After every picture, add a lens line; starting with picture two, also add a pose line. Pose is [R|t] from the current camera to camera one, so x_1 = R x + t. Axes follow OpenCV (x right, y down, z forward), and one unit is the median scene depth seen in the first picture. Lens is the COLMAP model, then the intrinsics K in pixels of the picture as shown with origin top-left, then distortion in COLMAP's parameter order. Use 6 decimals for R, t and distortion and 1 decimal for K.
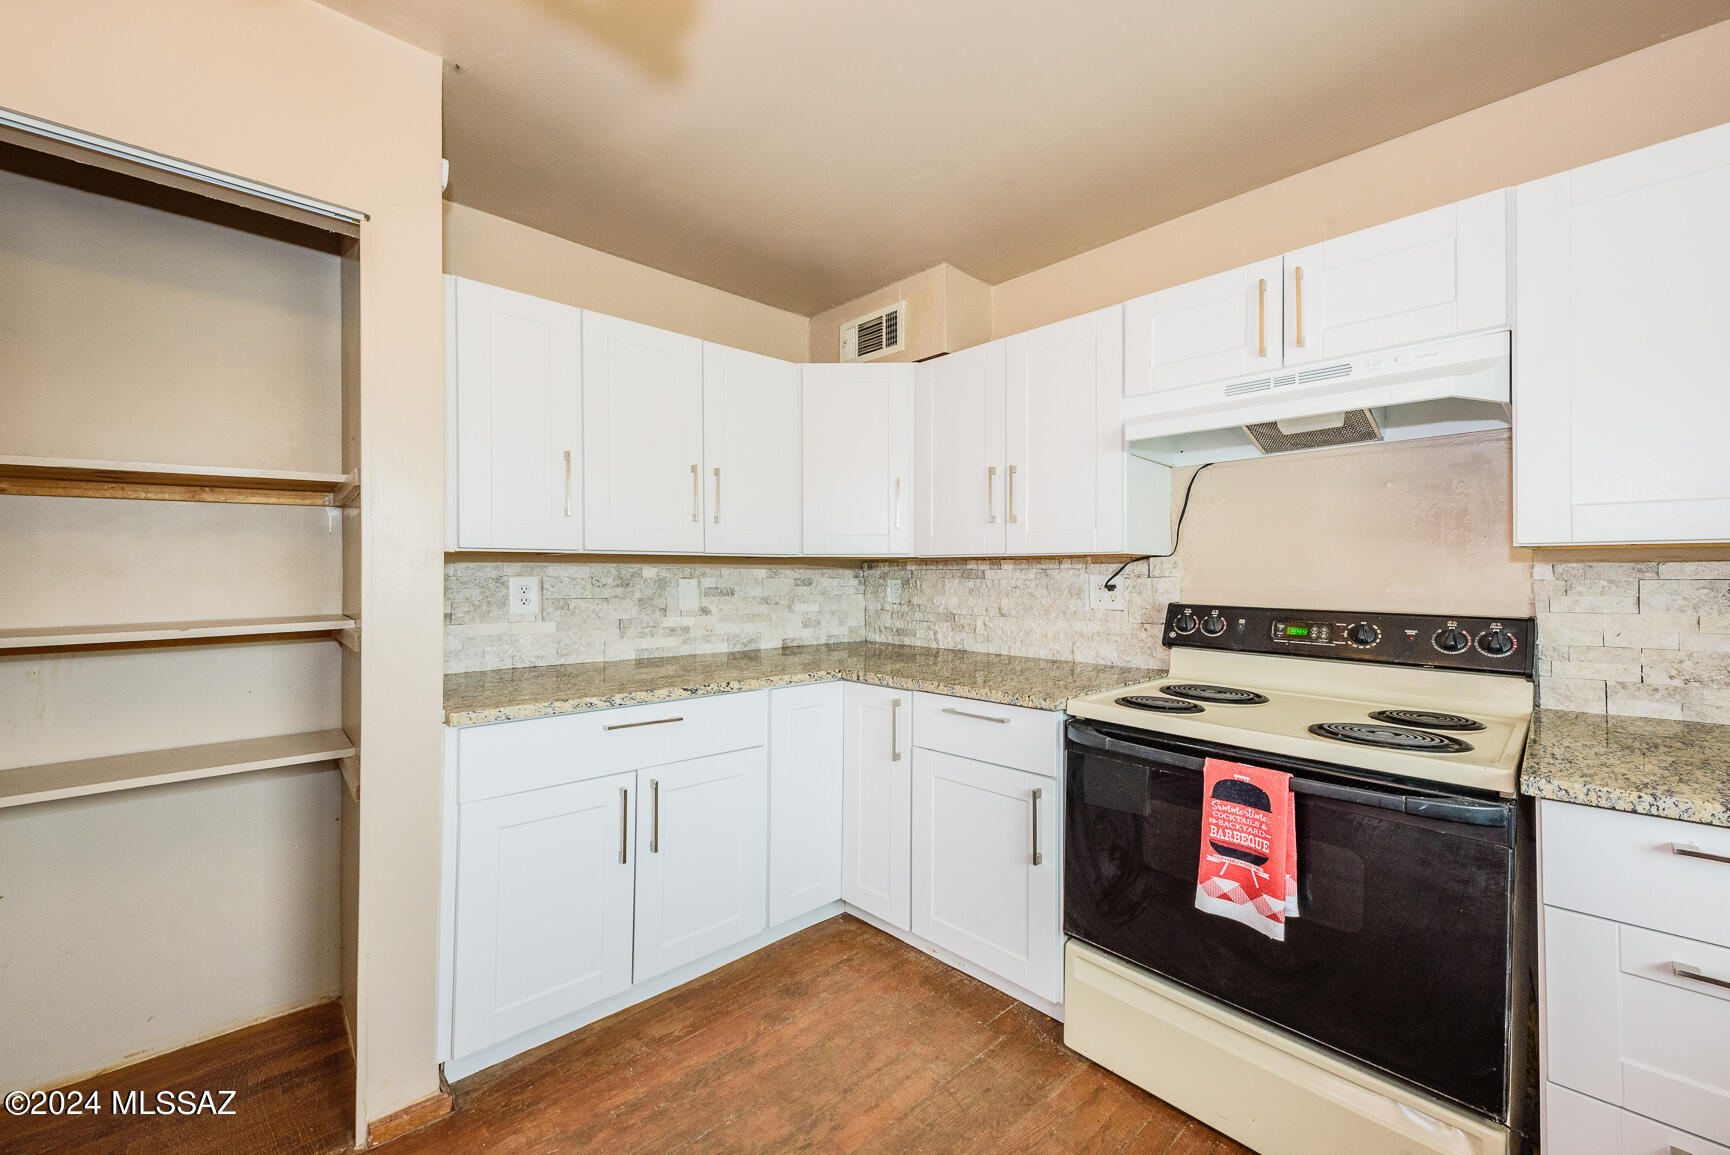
lens RADIAL K [[727.5, 0, 909.5], [0, 727.5, 578.0], [0, 0, 1]] dist [0.007545, -0.002953]
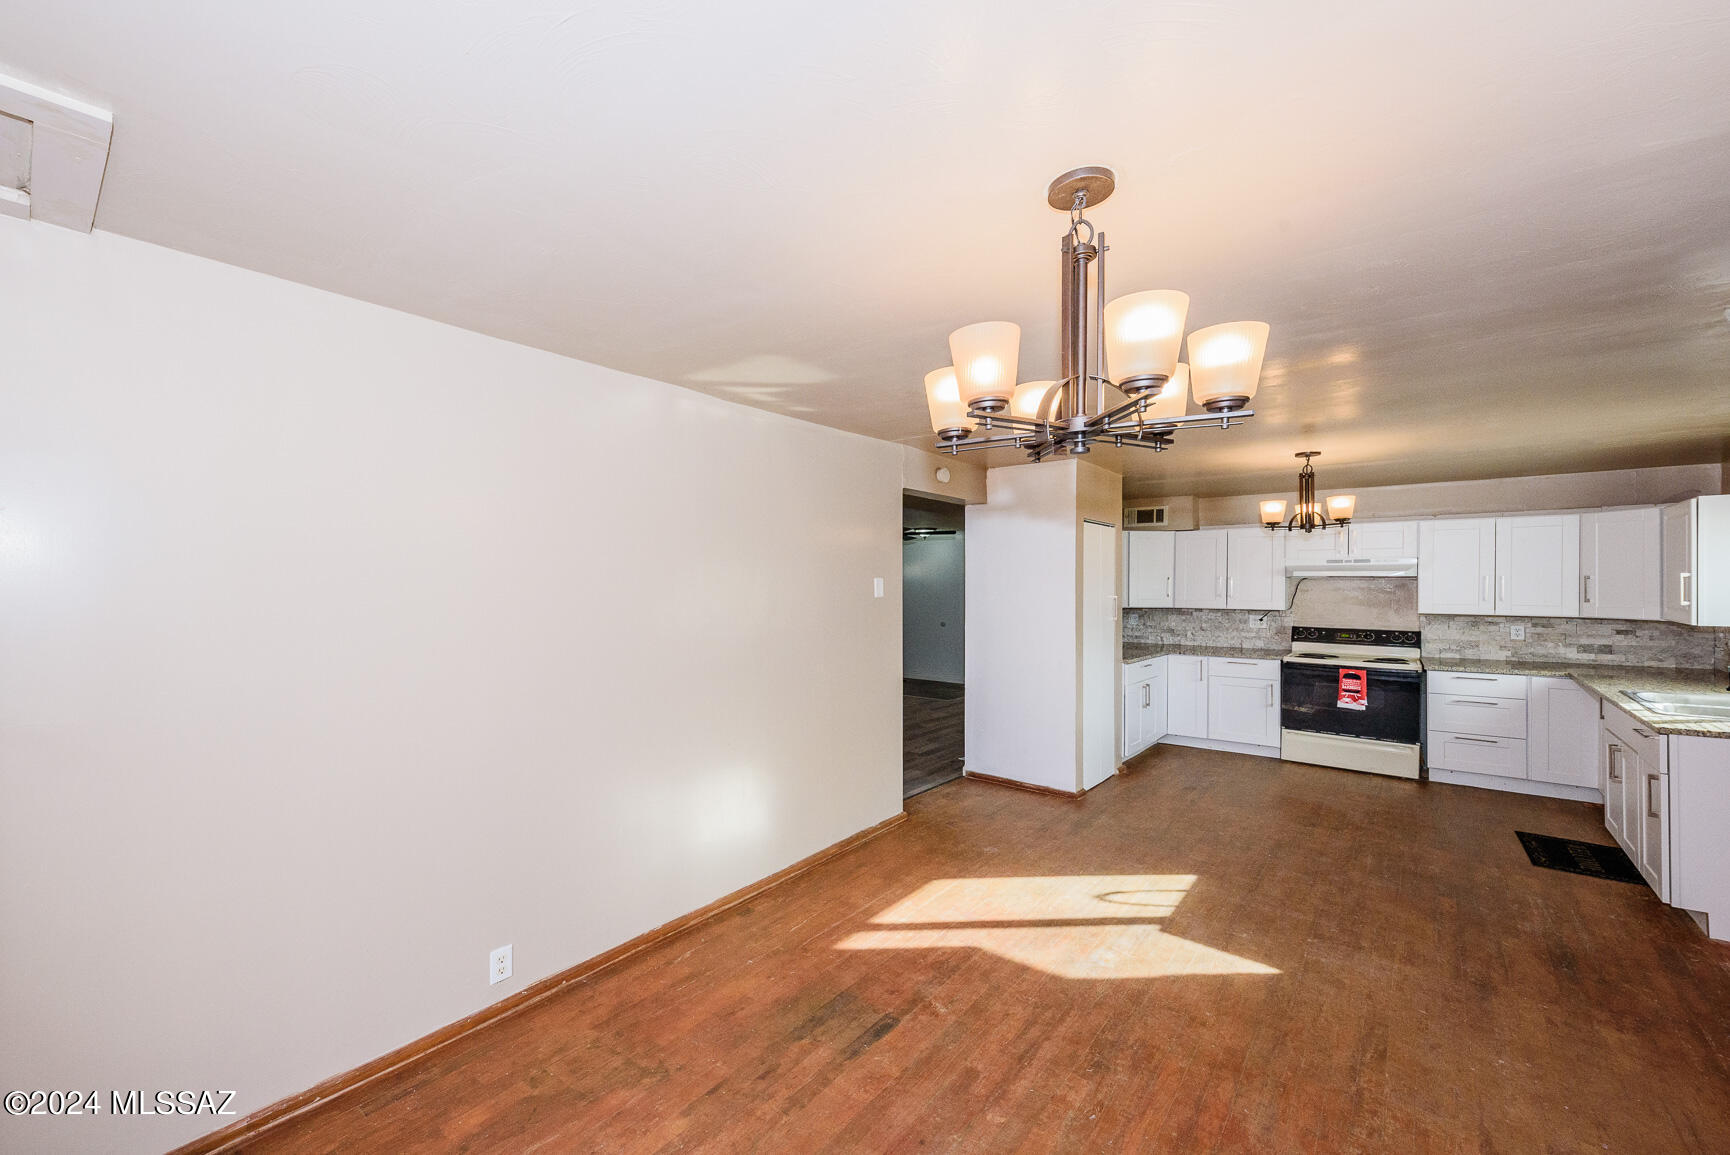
lens RADIAL K [[727.5, 0, 775.9], [0, 727.5, 592.2], [0, 0, 1]] dist [0.007545, -0.002953]
pose [[0.999230, -0.003972, 0.039024, -2.406822], [0.003715, 0.999971, 0.006667, -0.170143], [-0.039050, -0.006517, 0.999216, -2.419293]]
